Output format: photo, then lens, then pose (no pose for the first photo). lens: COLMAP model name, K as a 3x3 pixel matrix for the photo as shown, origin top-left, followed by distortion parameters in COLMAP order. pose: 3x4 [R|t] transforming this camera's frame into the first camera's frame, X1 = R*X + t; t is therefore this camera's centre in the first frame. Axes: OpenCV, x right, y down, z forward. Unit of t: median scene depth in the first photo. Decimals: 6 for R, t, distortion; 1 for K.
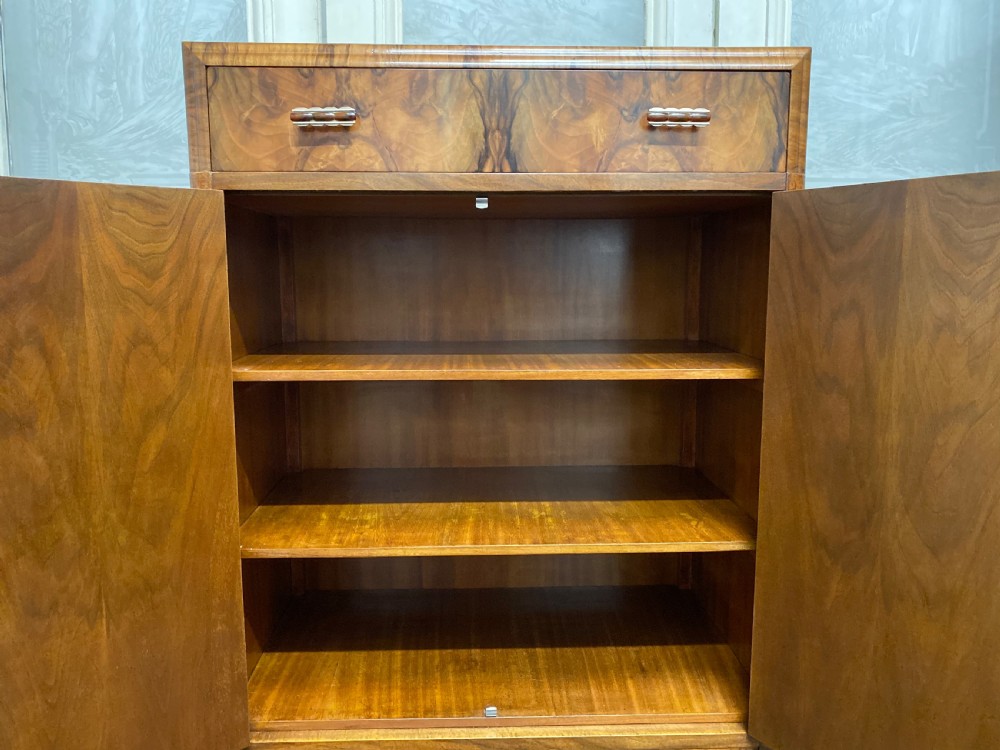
lens RADIAL K [[772.2, 0, 497.4], [0, 772.2, 366.5], [0, 0, 1]] dist [0.036219, -0.034333]
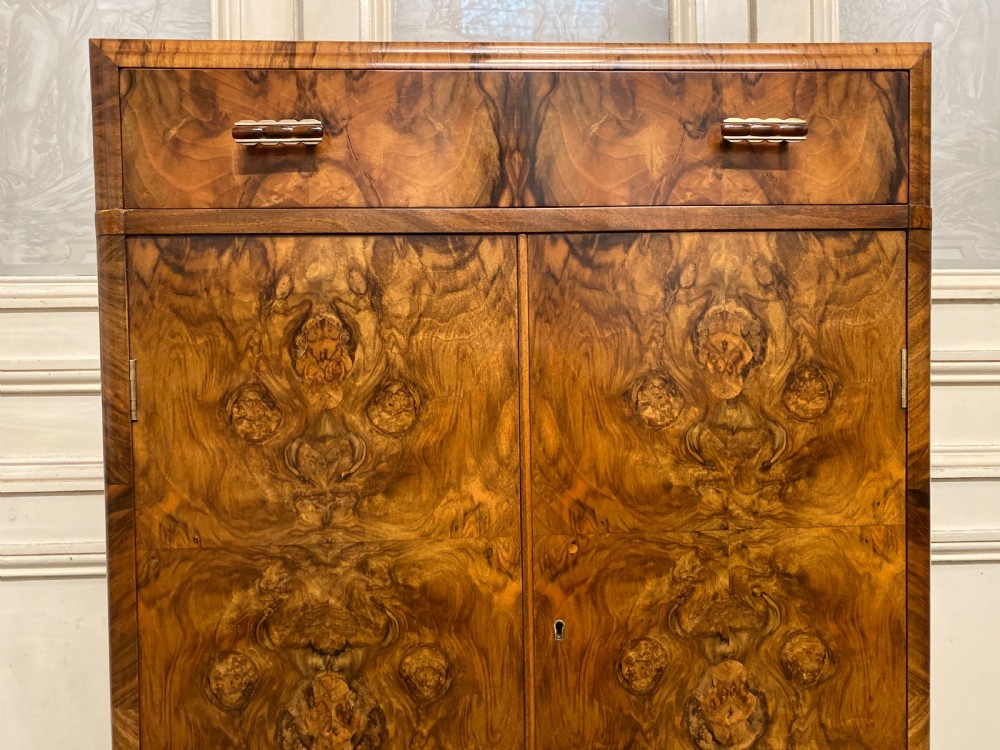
lens RADIAL K [[772.2, 0, 498.9], [0, 772.2, 371.0], [0, 0, 1]] dist [0.036219, -0.034333]
pose [[0.999882, -0.012242, 0.009313, -0.026420], [0.013134, 0.994630, -0.102659, -0.021830], [-0.008006, 0.102770, 0.994673, 0.288455]]
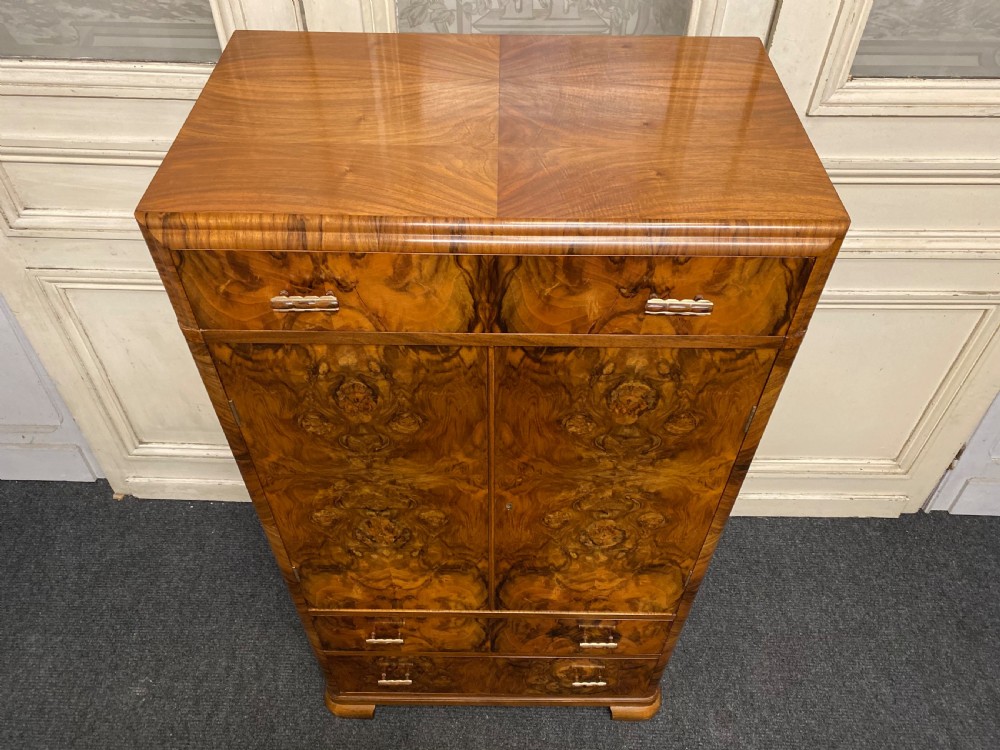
lens RADIAL K [[772.2, 0, 501.0], [0, 772.2, 379.1], [0, 0, 1]] dist [0.036219, -0.034333]
pose [[0.999023, 0.039051, -0.020685, 0.040012], [-0.016694, 0.766903, 0.641545, -0.838594], [0.040917, -0.640573, 0.766806, 0.208353]]
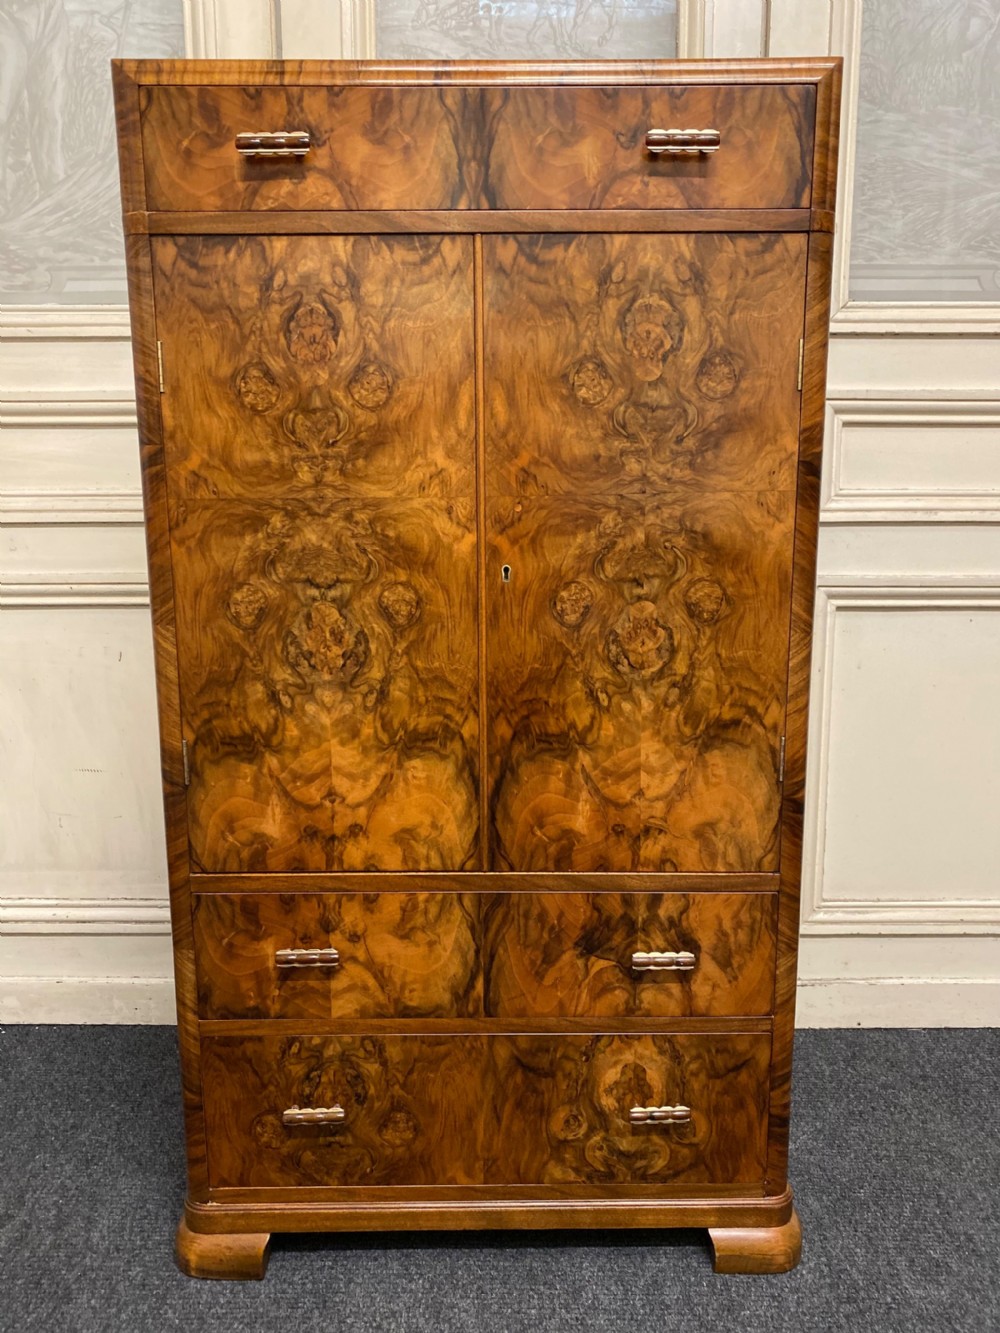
lens RADIAL K [[1029.4, 0, 496.7], [0, 1029.4, 657.7], [0, 0, 1]] dist [0.036219, -0.034333]
pose [[0.999575, 0.001725, -0.029104, 0.060349], [-0.000314, 0.998826, 0.048431, 0.192624], [0.029154, -0.048402, 0.998402, -0.179110]]
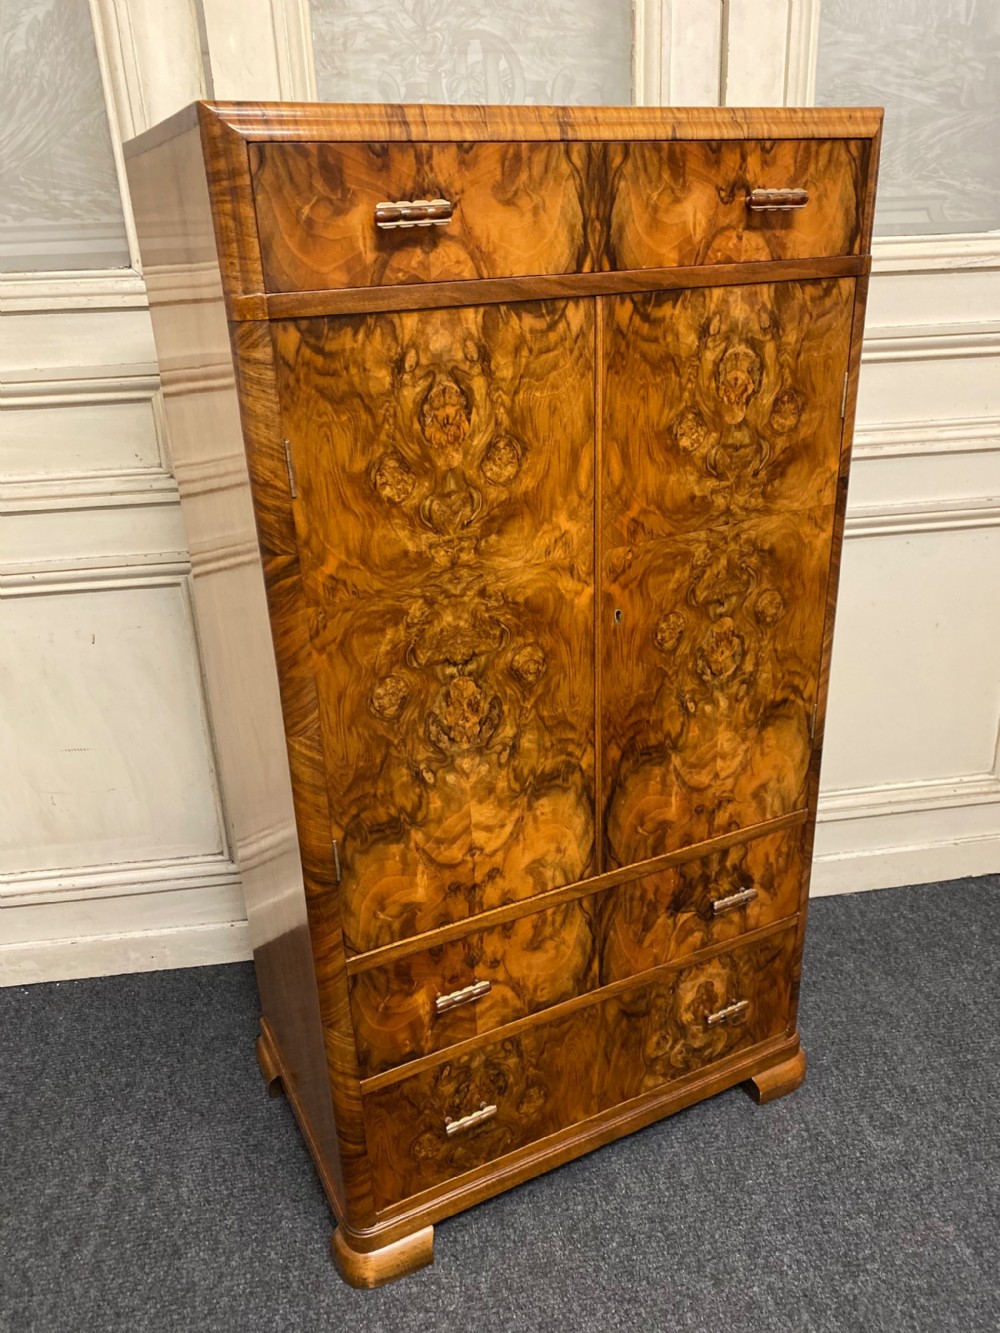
lens RADIAL K [[1029.4, 0, 501.2], [0, 1029.4, 662.9], [0, 0, 1]] dist [0.036219, -0.034333]
pose [[0.909846, -0.191384, 0.368175, -0.589135], [0.089597, 0.956964, 0.276030, -0.164951], [-0.405158, -0.218158, 0.887837, -0.047472]]
